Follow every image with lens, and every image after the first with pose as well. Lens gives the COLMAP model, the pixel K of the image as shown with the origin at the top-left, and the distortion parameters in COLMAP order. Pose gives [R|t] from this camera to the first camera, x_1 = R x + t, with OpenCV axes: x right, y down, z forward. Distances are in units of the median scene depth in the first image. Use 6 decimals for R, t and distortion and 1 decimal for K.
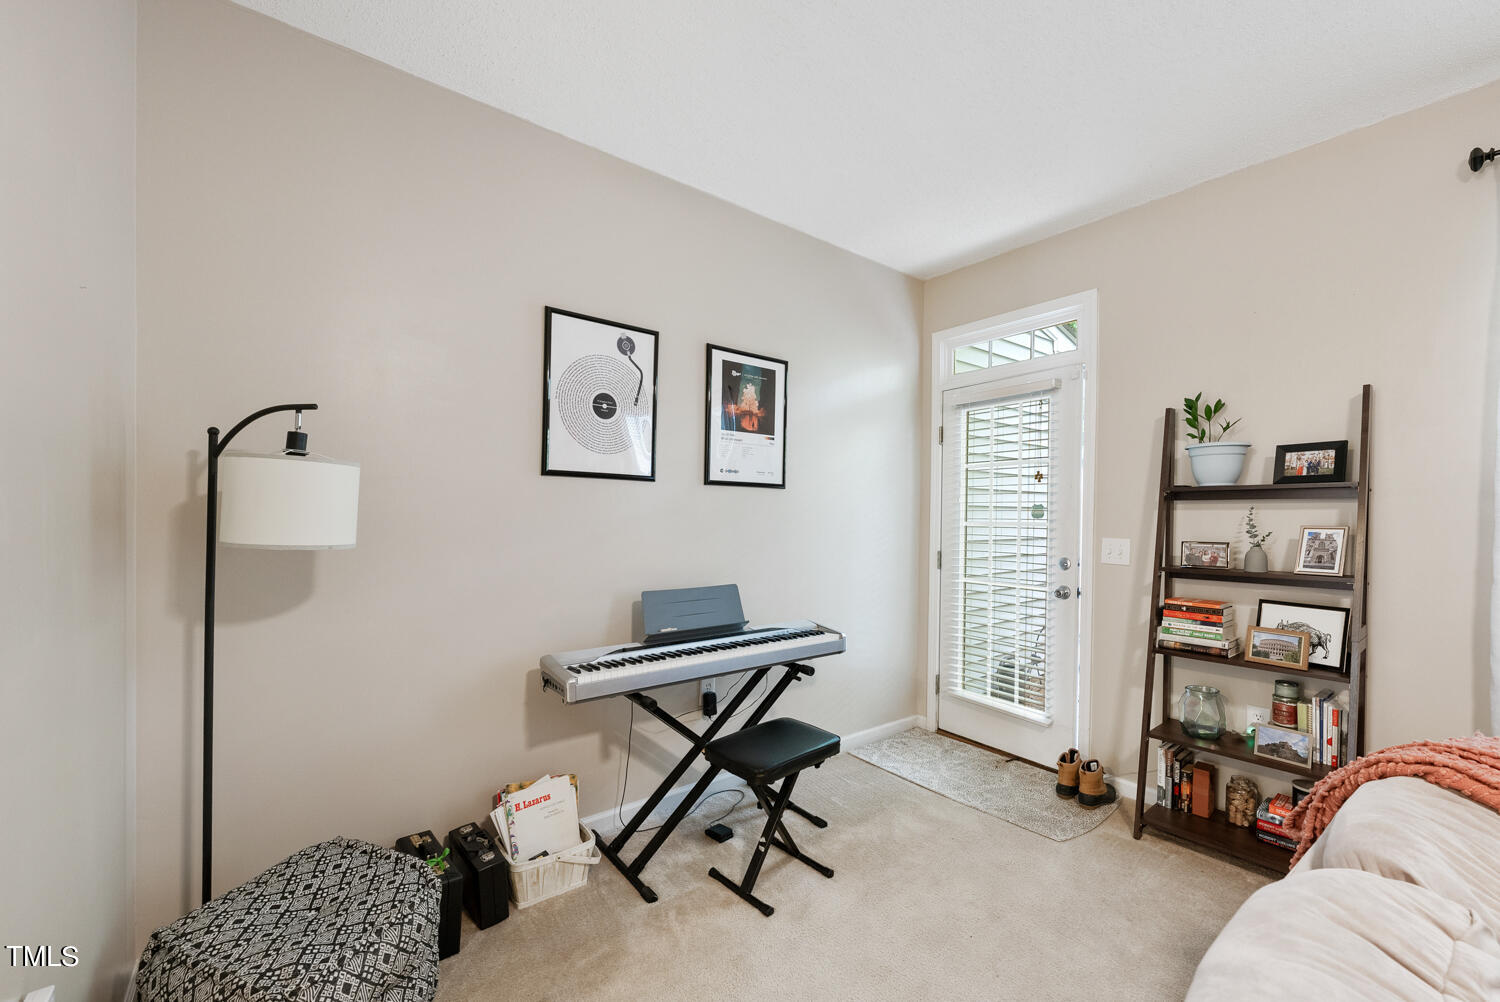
lens RADIAL K [[601.8, 0, 750.3], [0, 601.8, 524.7], [0, 0, 1]] dist [-0.000962, -0.000114]
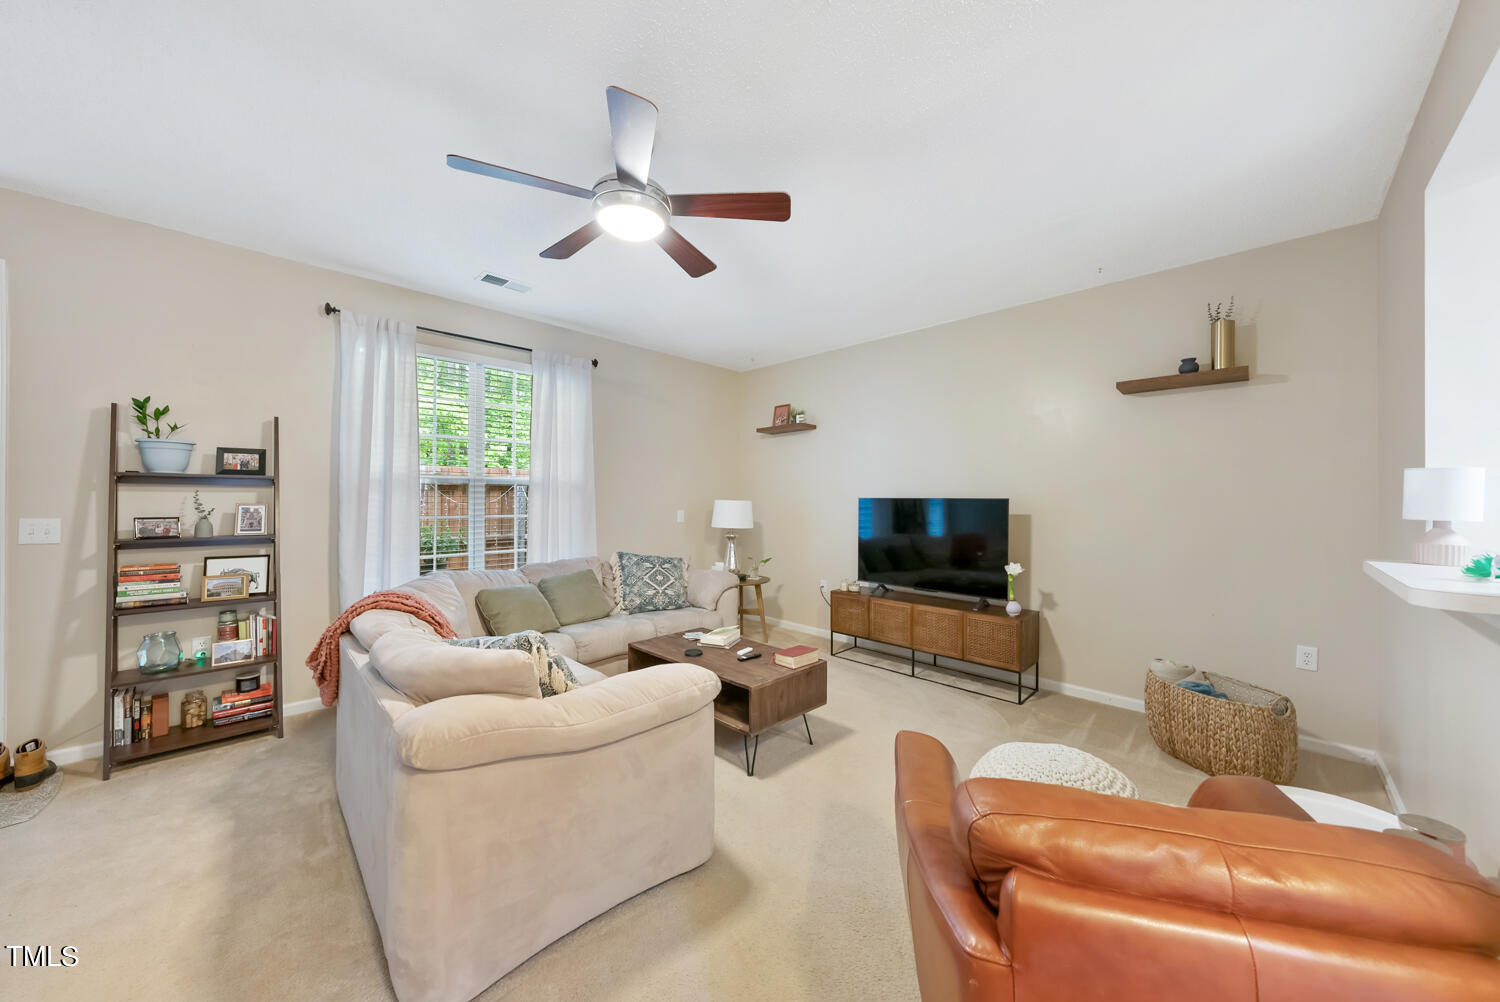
lens RADIAL K [[517.3, 0, 756.9], [0, 517.3, 496.7], [0, 0, 1]] dist [-0.001665, -0.000086]
pose [[-0.139747, 0.002860, 0.990183, -0.504559], [0.011519, 0.999933, -0.001263, 0.001577], [-0.990120, 0.011229, -0.139770, -0.089386]]
